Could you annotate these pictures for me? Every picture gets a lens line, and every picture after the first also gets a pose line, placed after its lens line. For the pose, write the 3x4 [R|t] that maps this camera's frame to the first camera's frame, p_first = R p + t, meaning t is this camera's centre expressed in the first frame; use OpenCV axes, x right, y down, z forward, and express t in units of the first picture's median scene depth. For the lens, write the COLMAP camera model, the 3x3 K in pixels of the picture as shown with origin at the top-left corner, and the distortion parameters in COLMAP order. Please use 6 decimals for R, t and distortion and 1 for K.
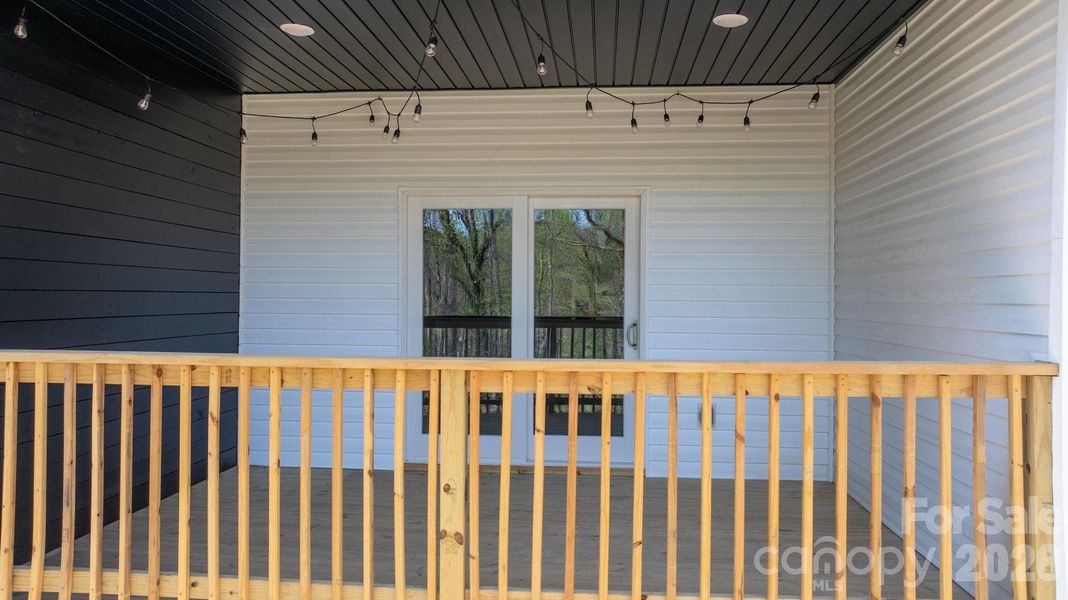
lens RADIAL K [[752.6, 0, 535.7], [0, 752.6, 309.3], [0, 0, 1]] dist [-0.036954, 0.035879]
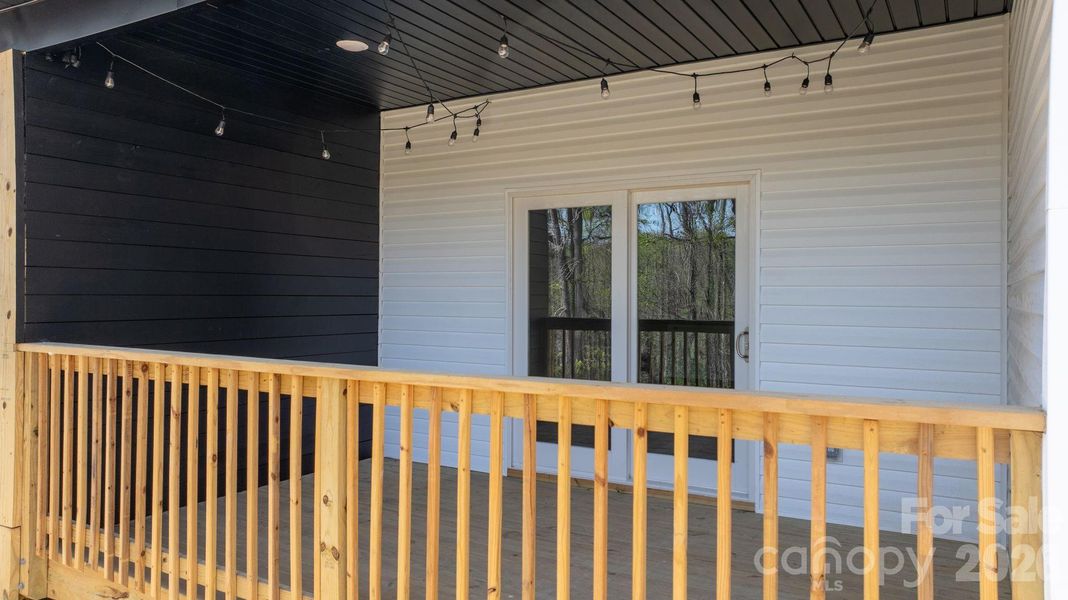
lens RADIAL K [[752.6, 0, 527.4], [0, 752.6, 301.7], [0, 0, 1]] dist [-0.036954, 0.035879]
pose [[0.902642, 0.002092, -0.430388, 0.285061], [-0.006939, 0.999929, -0.009692, -0.005127], [0.430337, 0.011735, 0.902592, 0.127170]]
